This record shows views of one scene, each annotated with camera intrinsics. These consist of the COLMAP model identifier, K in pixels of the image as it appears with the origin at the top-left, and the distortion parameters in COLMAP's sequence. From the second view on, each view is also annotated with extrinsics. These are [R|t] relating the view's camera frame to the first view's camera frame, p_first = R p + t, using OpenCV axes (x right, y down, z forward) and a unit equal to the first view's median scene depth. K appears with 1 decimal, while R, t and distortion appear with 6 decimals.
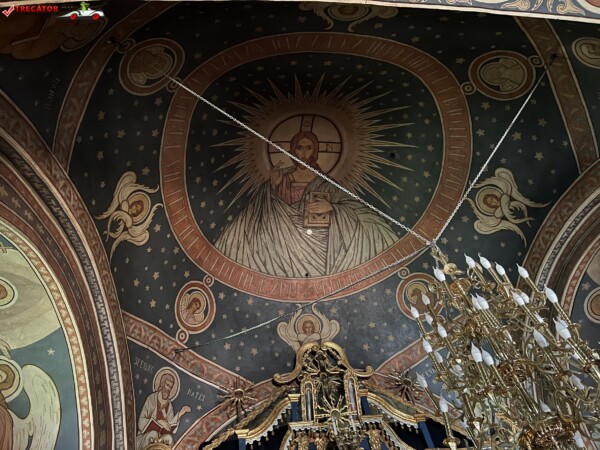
lens RADIAL K [[452.1, 0, 300.4], [0, 452.1, 226.7], [0, 0, 1]] dist [0.063939, -0.075279]
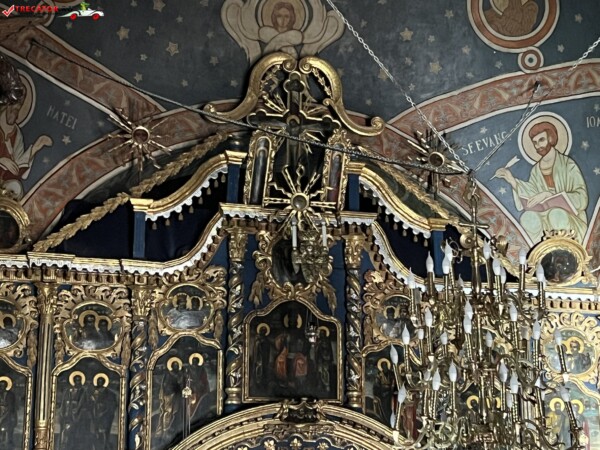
lens RADIAL K [[1330.8, 0, 306.5], [0, 1330.8, 223.0], [0, 0, 1]] dist [0.129399, 0.000000]
pose [[0.977795, 0.173873, 0.116986, -0.108889], [-0.209448, 0.792087, 0.573349, -0.543013], [0.007027, -0.585120, 0.810916, -0.407430]]
